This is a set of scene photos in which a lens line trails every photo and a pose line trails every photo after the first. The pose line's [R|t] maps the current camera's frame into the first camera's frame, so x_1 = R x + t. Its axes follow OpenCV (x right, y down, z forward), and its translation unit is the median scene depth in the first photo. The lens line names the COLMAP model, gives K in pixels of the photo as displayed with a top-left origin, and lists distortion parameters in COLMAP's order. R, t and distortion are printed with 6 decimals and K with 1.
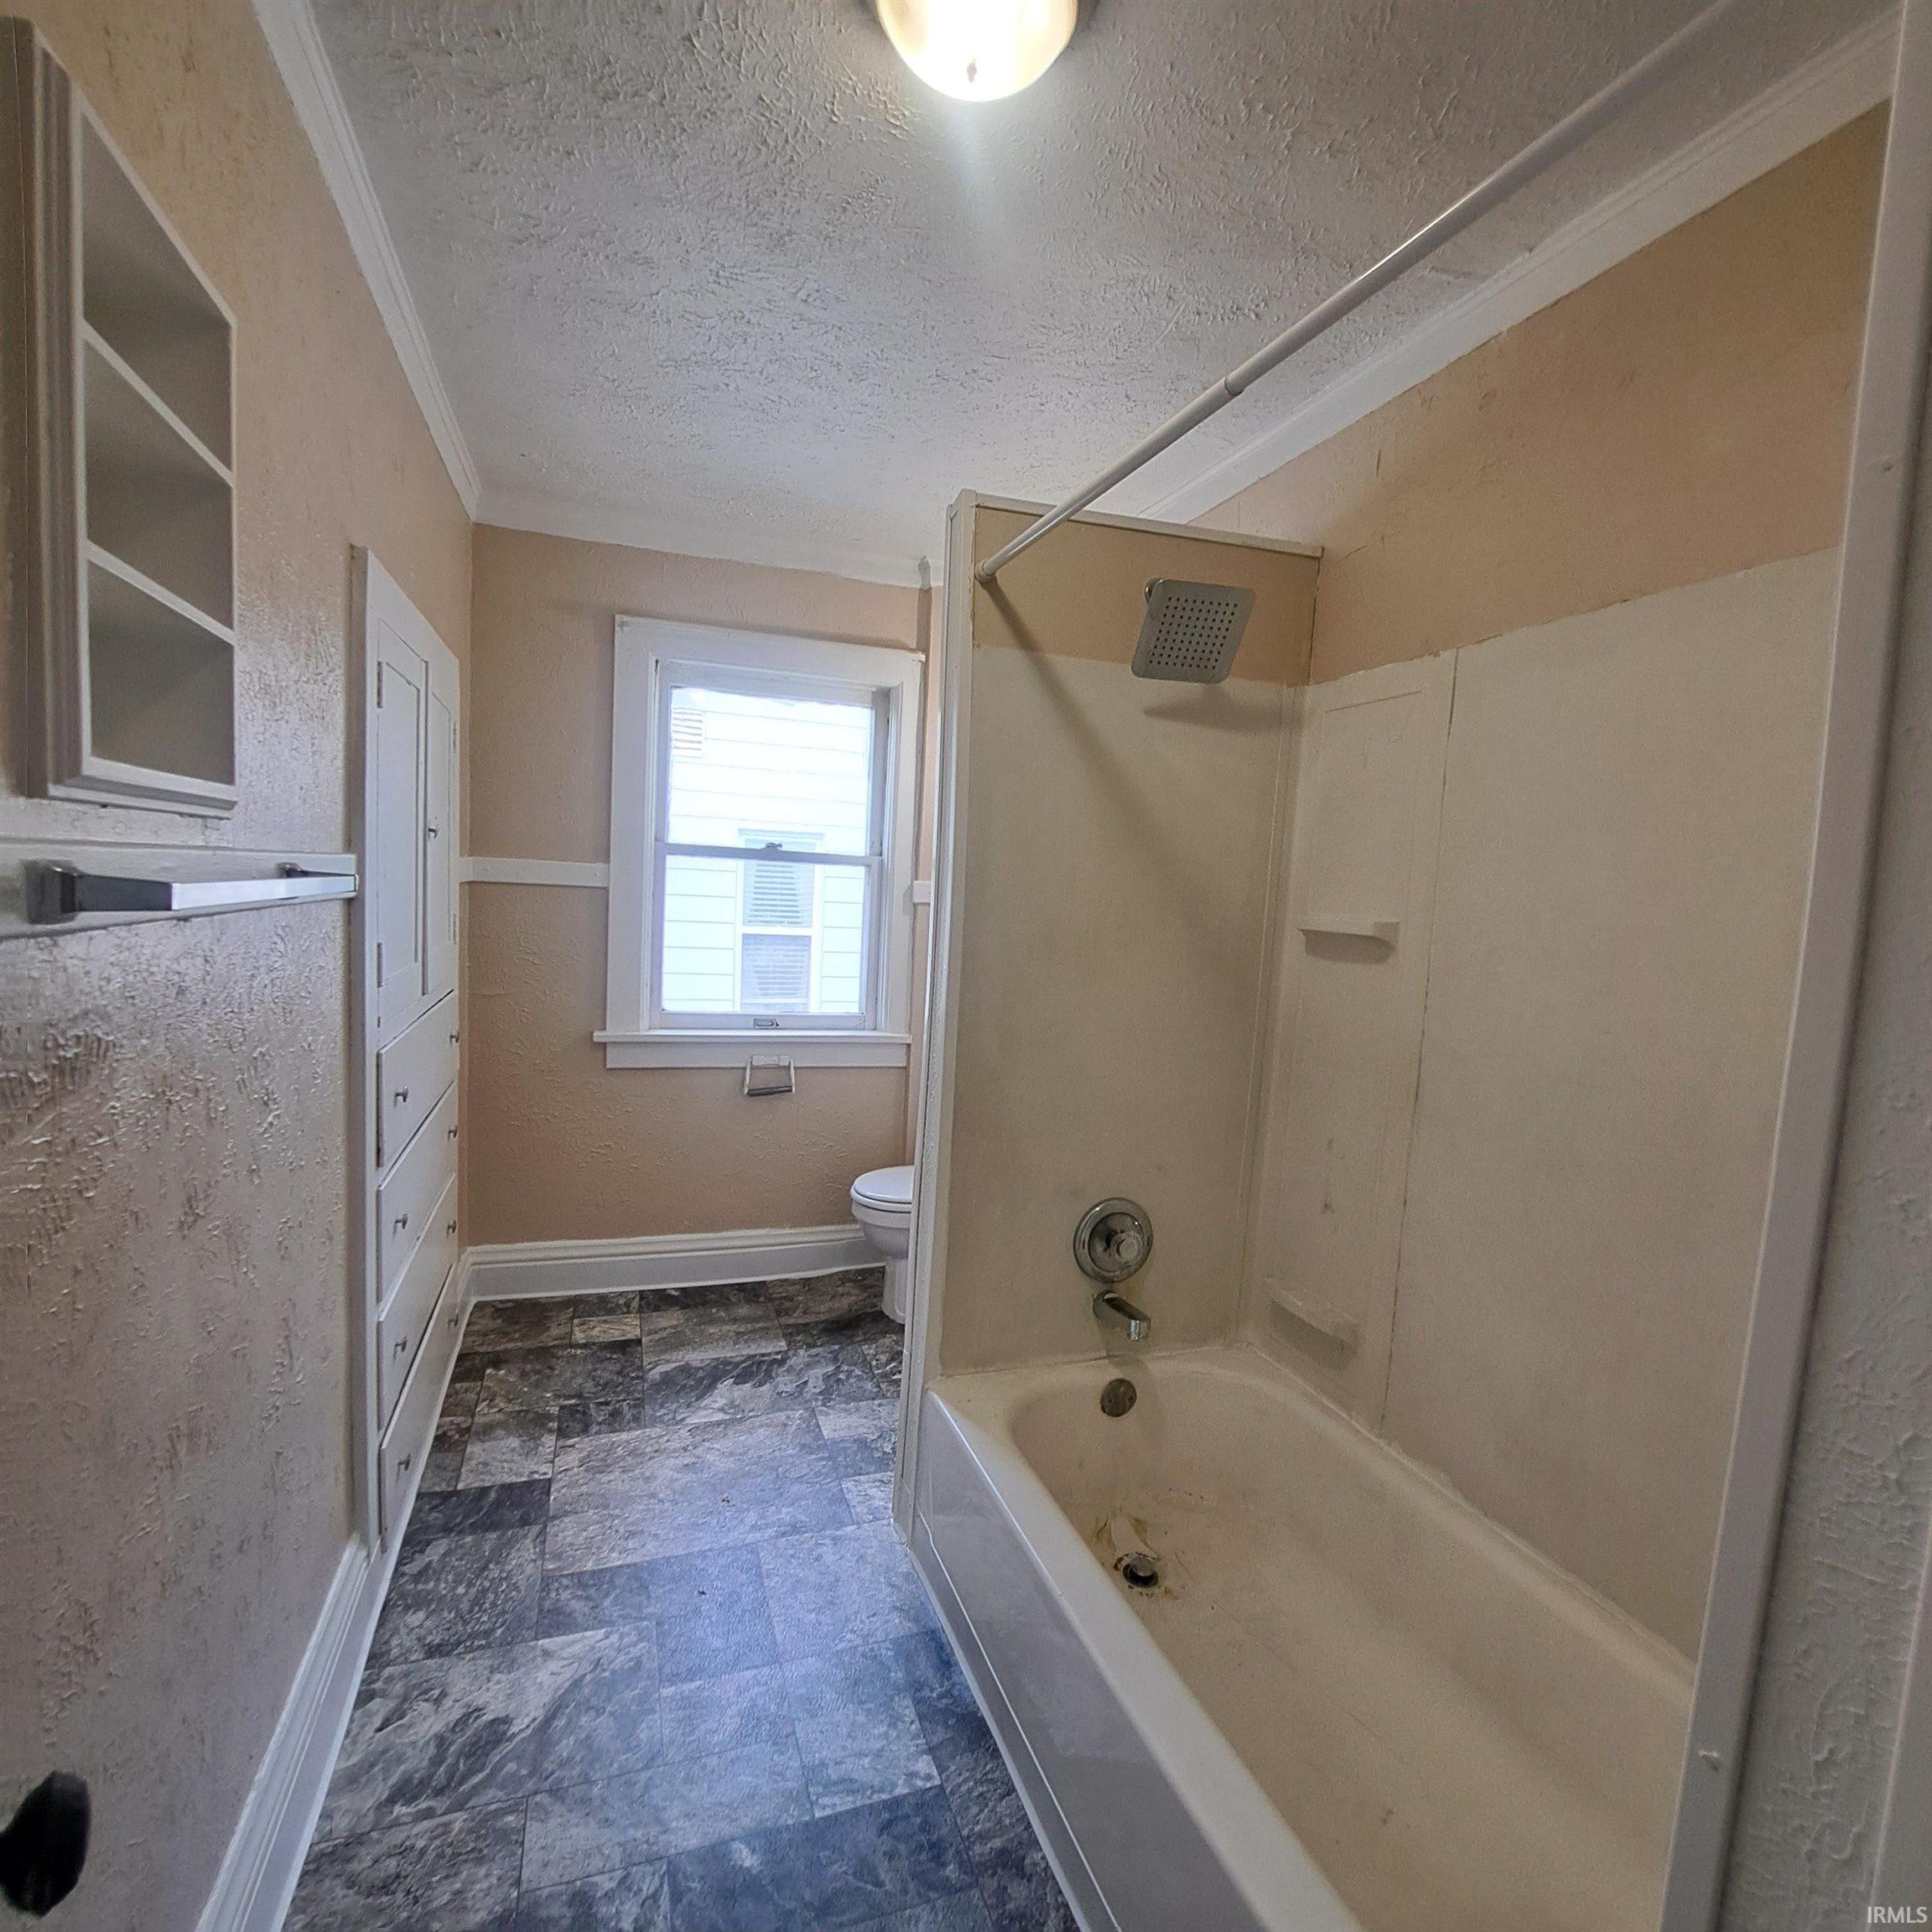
lens RADIAL K [[1045.7, 0, 971.2], [0, 1045.7, 966.7], [0, 0, 1]] dist [-0.014682, -0.007375]
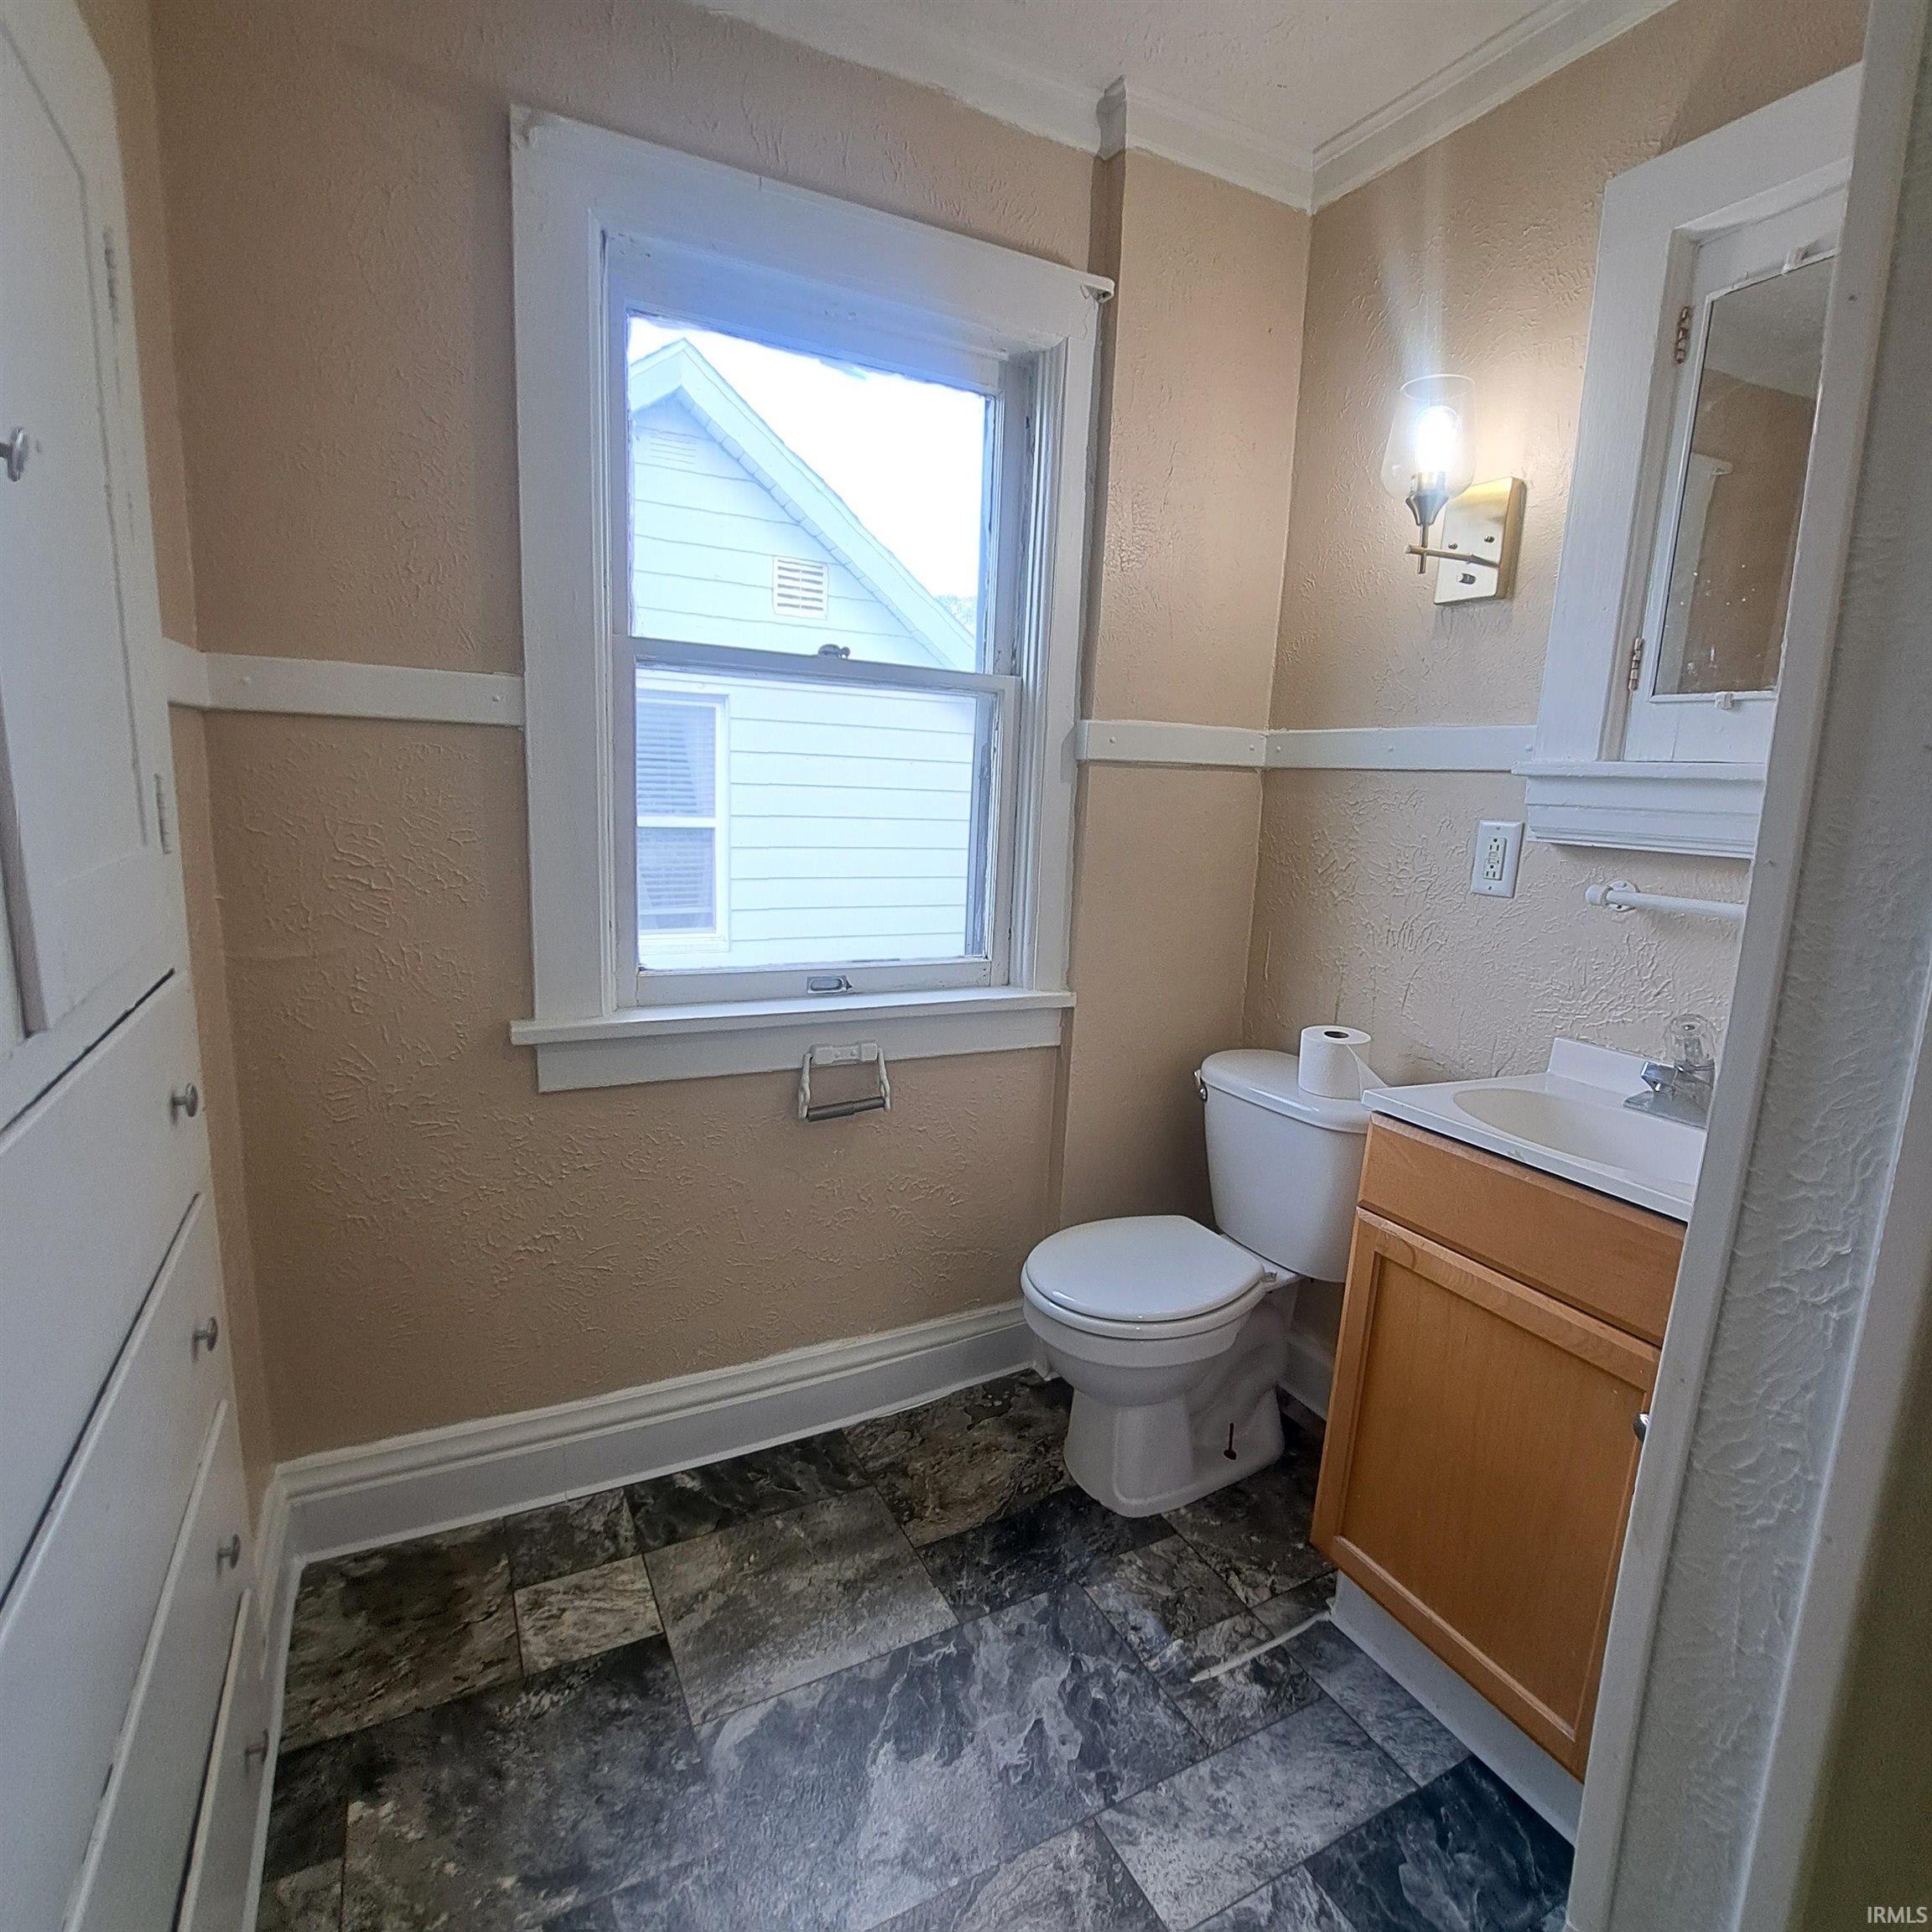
lens RADIAL K [[1045.7, 0, 968.8], [0, 1045.7, 965.0], [0, 0, 1]] dist [-0.014682, -0.007375]
pose [[0.988266, -0.036046, 0.148432, -0.220817], [0.020420, 0.994211, 0.105486, -0.013249], [-0.151375, -0.101217, 0.983281, 0.488340]]
